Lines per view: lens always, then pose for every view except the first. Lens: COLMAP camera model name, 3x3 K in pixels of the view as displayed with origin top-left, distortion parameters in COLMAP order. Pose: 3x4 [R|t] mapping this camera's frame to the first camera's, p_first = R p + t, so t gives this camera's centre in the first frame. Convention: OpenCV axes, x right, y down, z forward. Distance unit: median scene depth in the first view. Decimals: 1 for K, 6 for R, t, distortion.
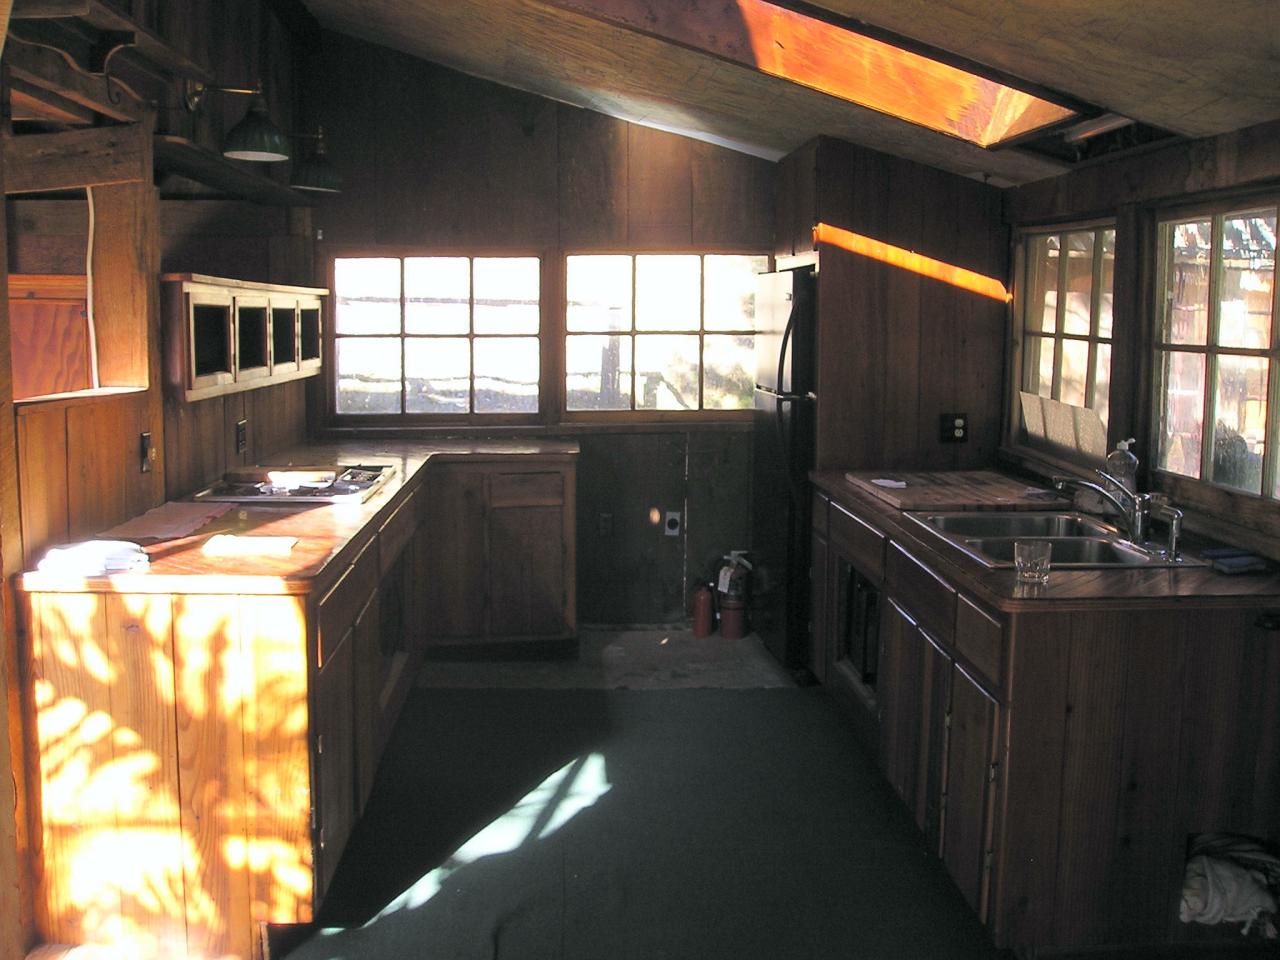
lens RADIAL K [[1298.4, 0, 641.9], [0, 1298.4, 471.4], [0, 0, 1]] dist [-0.120361, 0.000000]
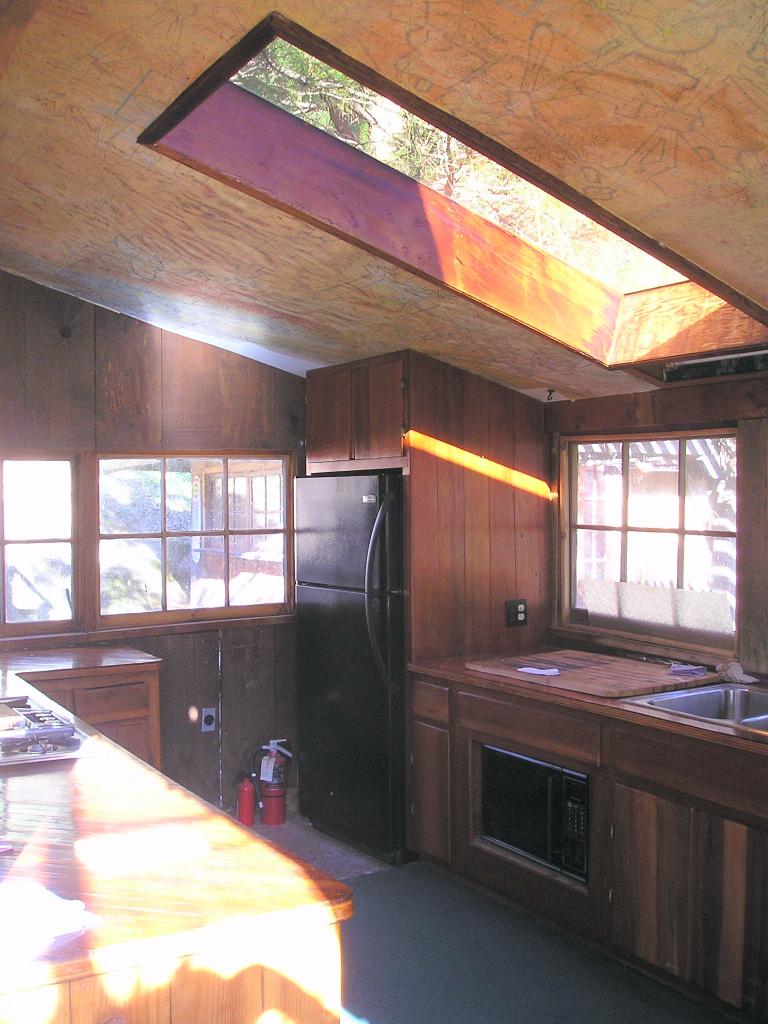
lens RADIAL K [[1038.7, 0, 382.9], [0, 1038.7, 518.0], [0, 0, 1]] dist [-0.120361, 0.000000]
pose [[0.883240, -0.020654, 0.468467, -0.282025], [0.069923, 0.993661, -0.088024, -0.044394], [-0.463679, 0.110503, 0.879085, 0.251881]]
